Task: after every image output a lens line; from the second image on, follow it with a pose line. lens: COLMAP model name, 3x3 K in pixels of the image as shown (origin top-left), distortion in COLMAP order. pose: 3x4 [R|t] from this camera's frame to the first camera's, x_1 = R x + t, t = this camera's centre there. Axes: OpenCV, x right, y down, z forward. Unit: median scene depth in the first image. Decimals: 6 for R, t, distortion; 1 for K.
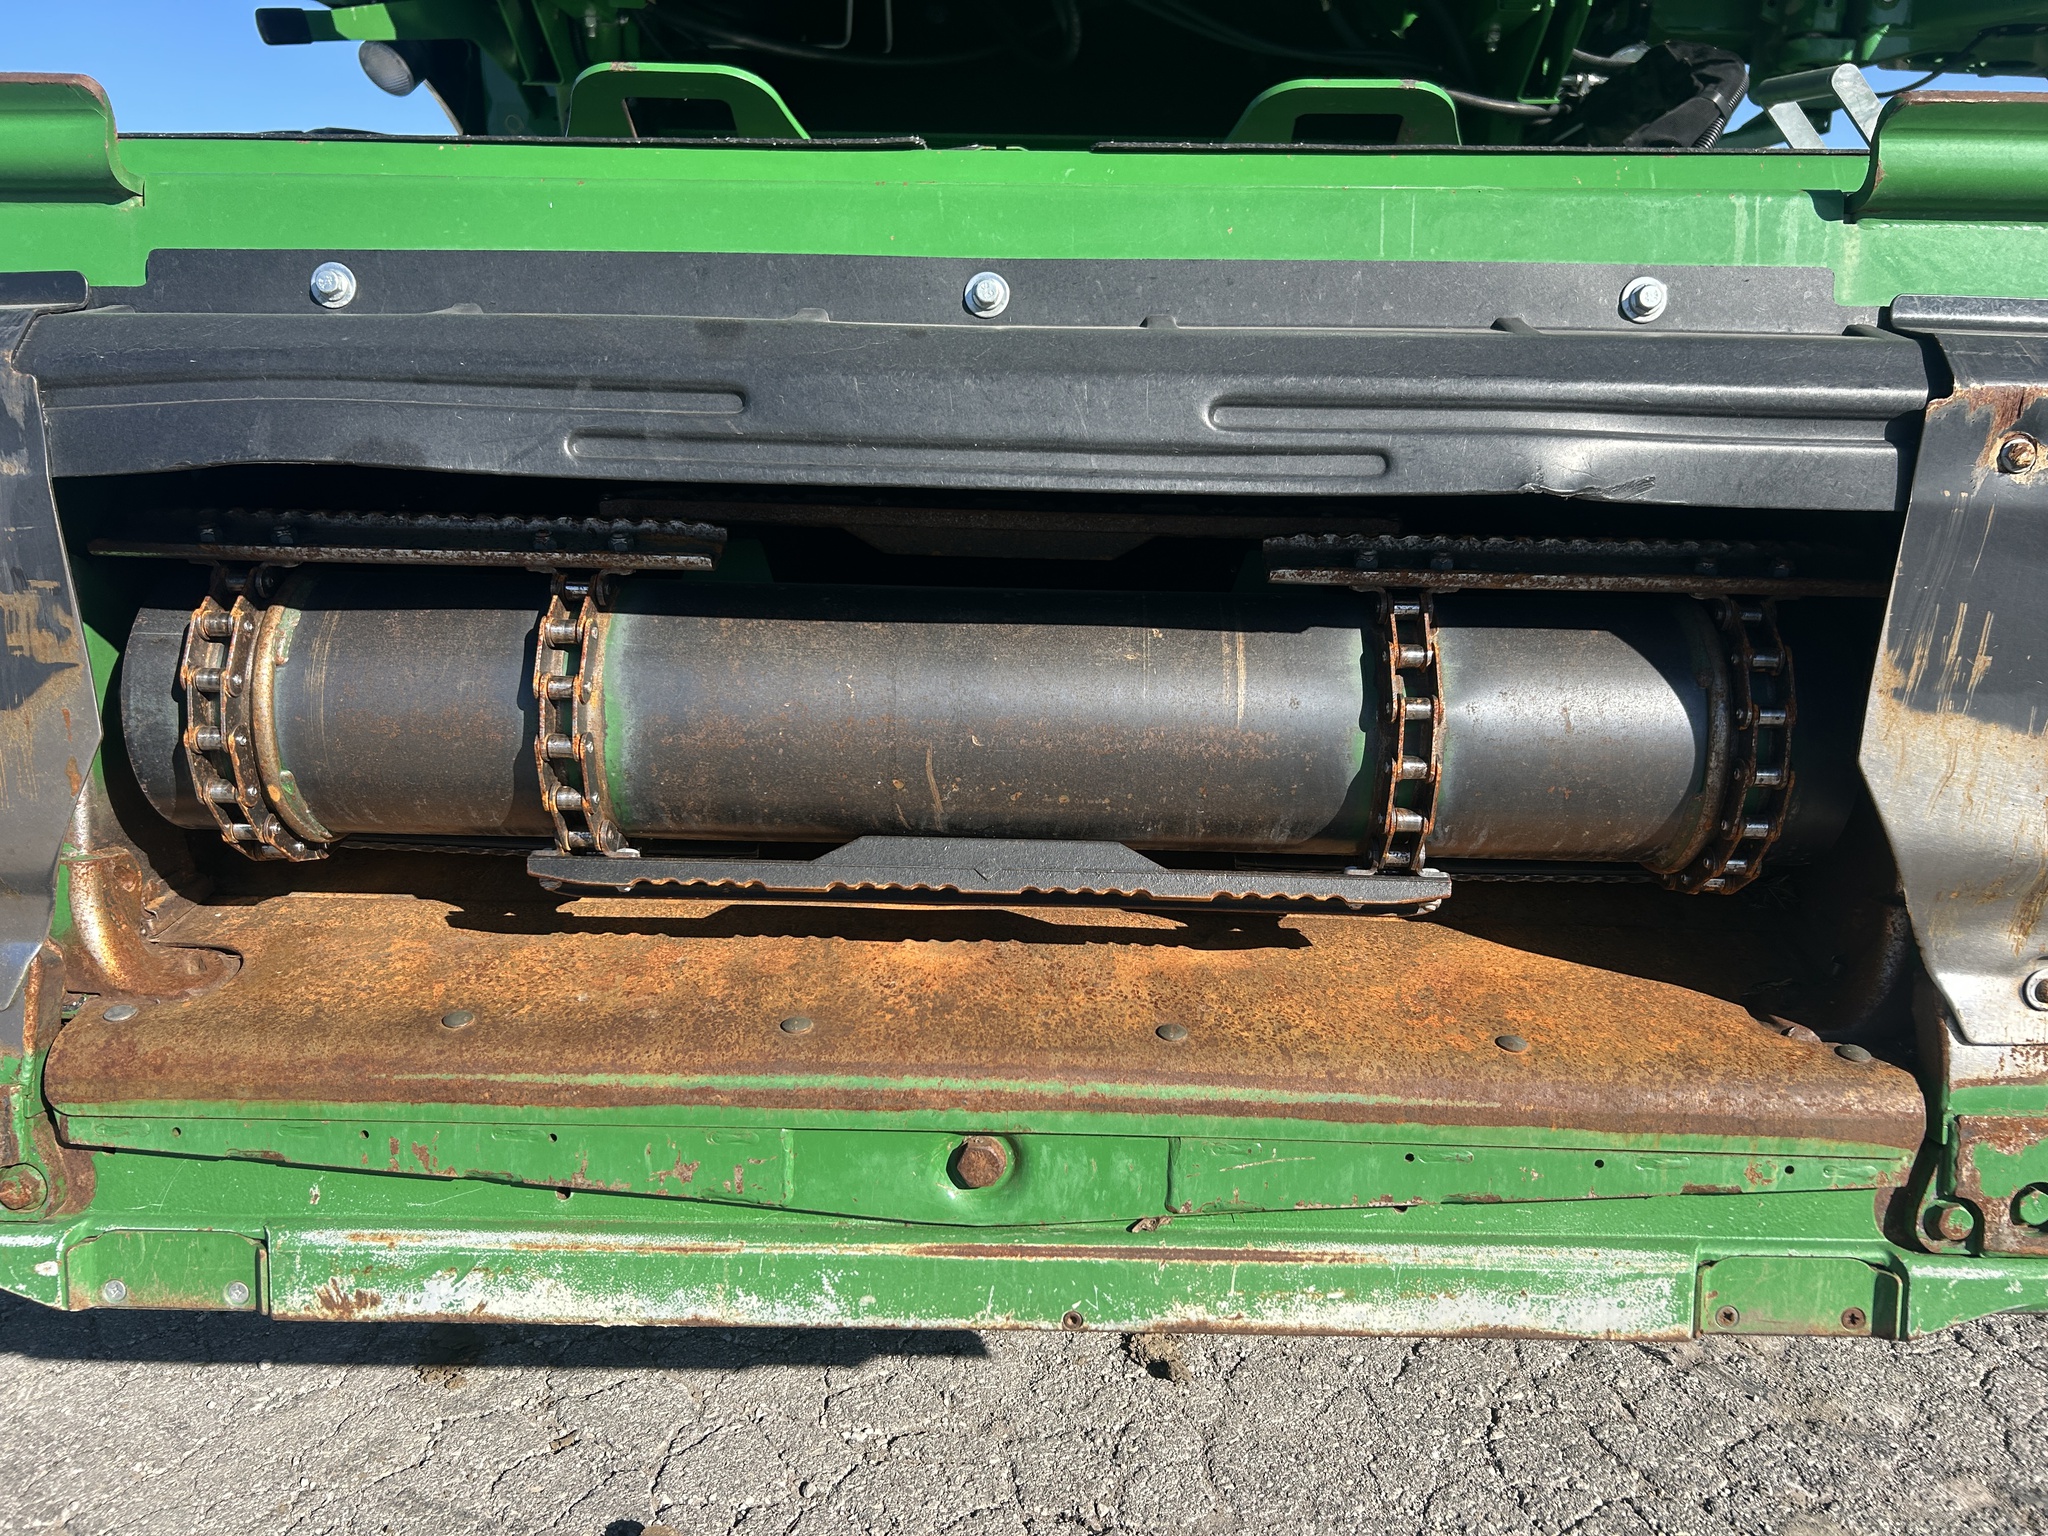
lens RADIAL K [[1633.8, 0, 1024.0], [0, 1633.8, 768.0], [0, 0, 1]] dist [0.081368, -0.095060]
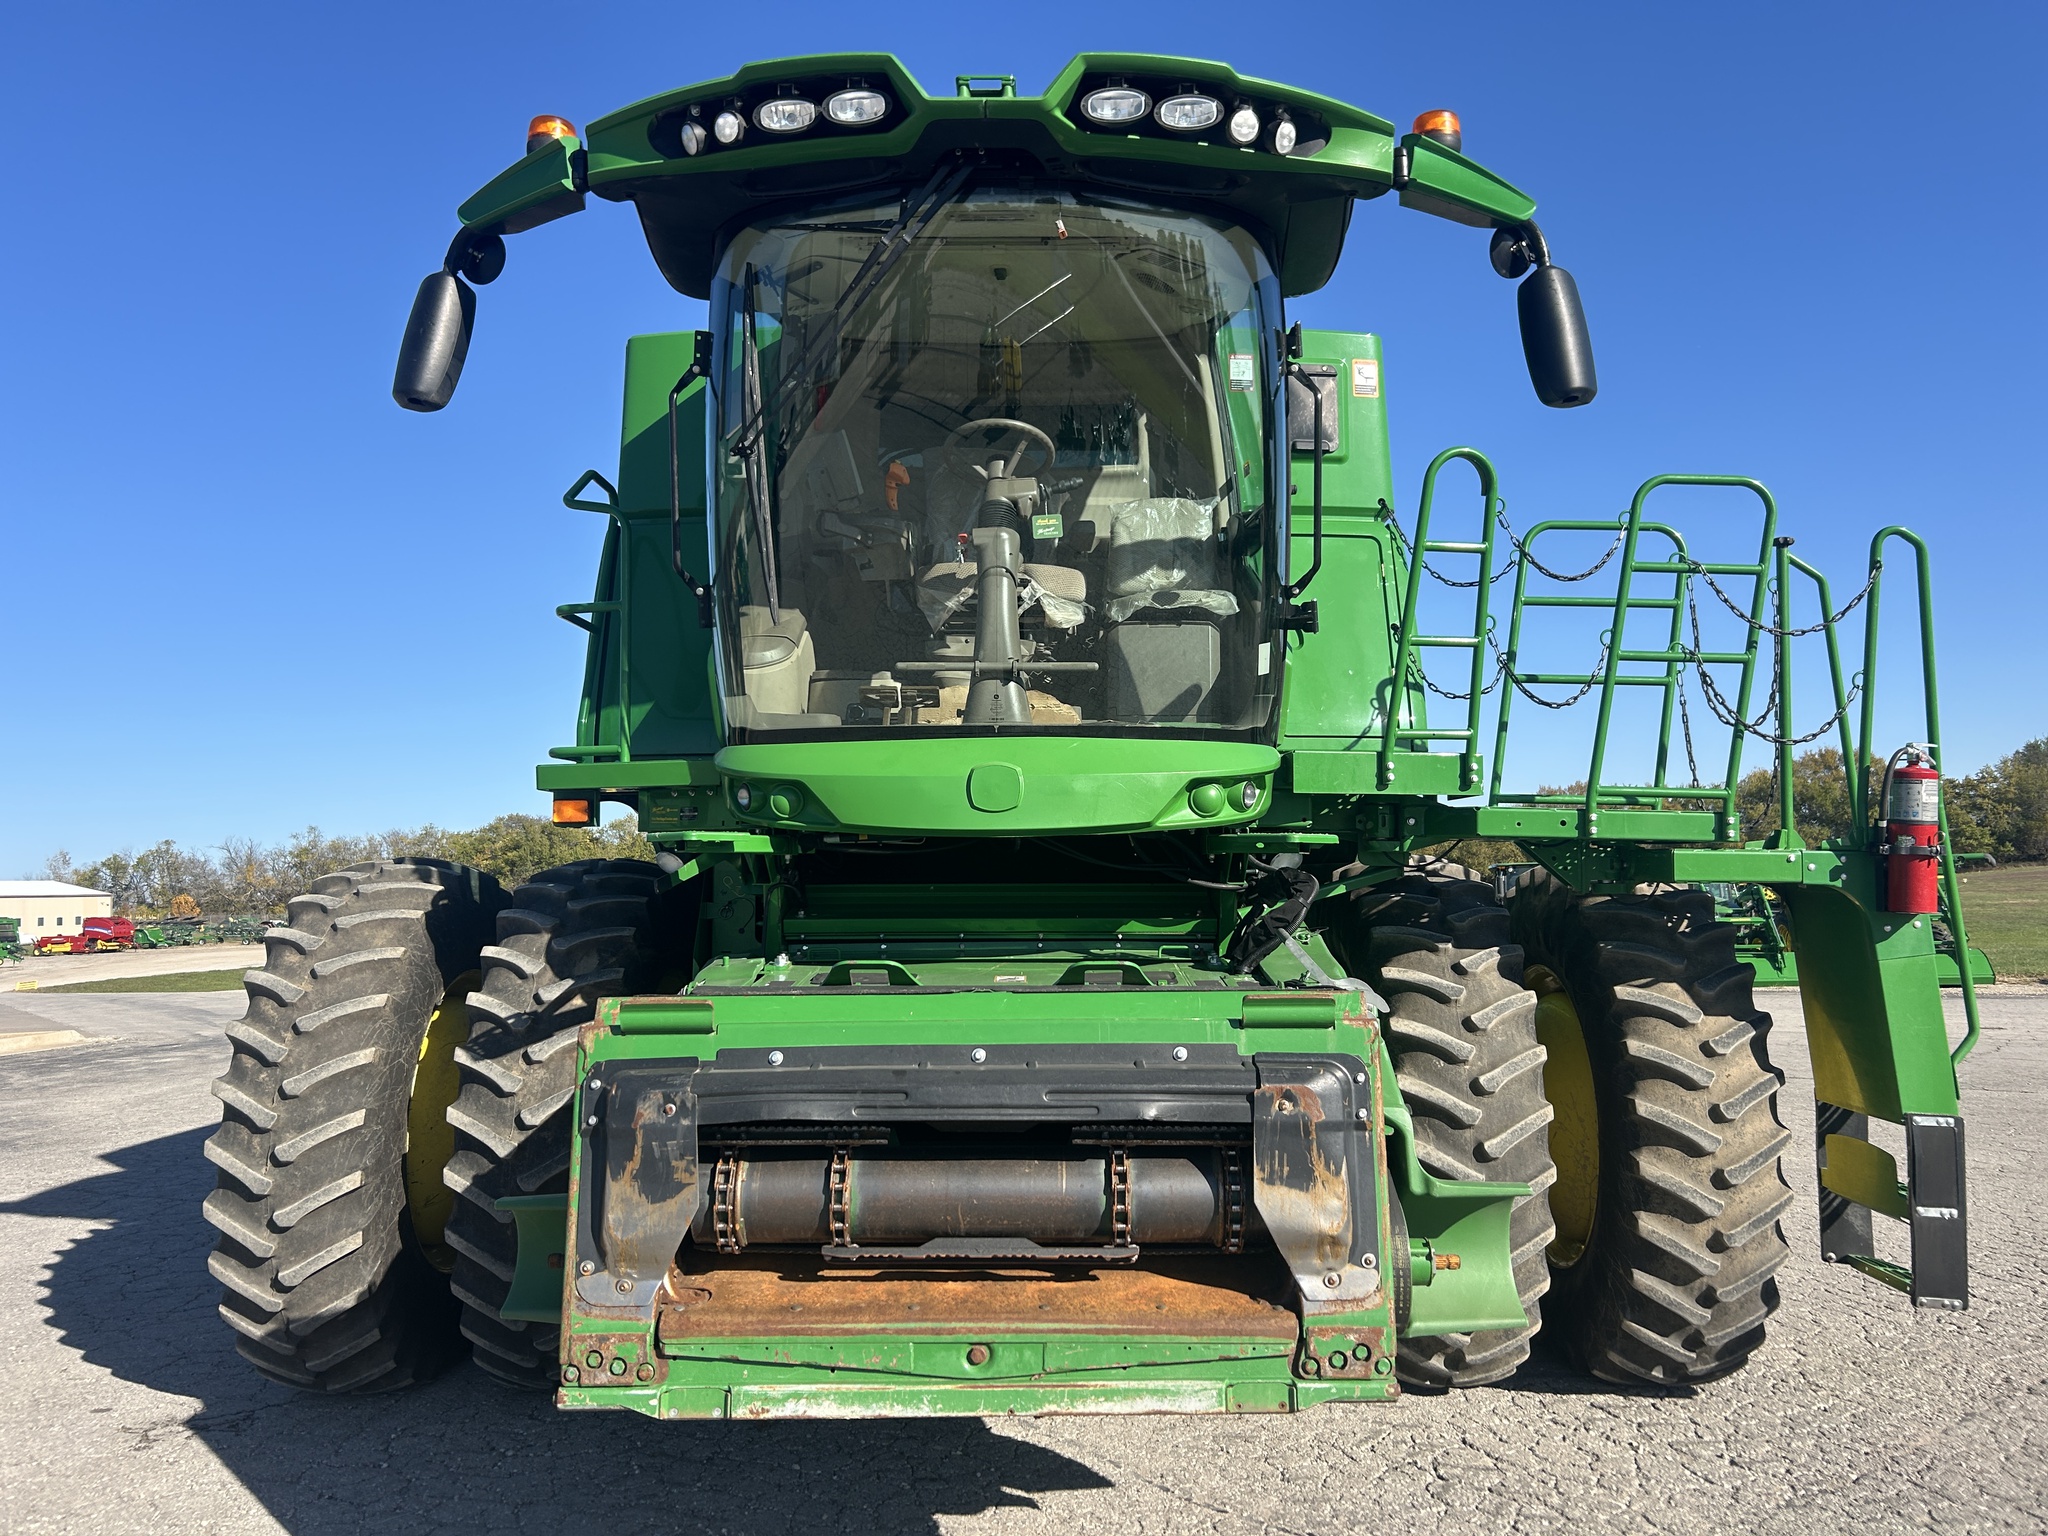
lens RADIAL K [[1491.5, 0, 1042.7], [0, 1491.5, 769.2], [0, 0, 1]] dist [0.093784, -0.200782]
pose [[0.999434, -0.013948, 0.030612, 0.020252], [0.022715, 0.951030, -0.308261, 0.080333], [-0.024813, 0.308782, 0.950809, -1.851370]]
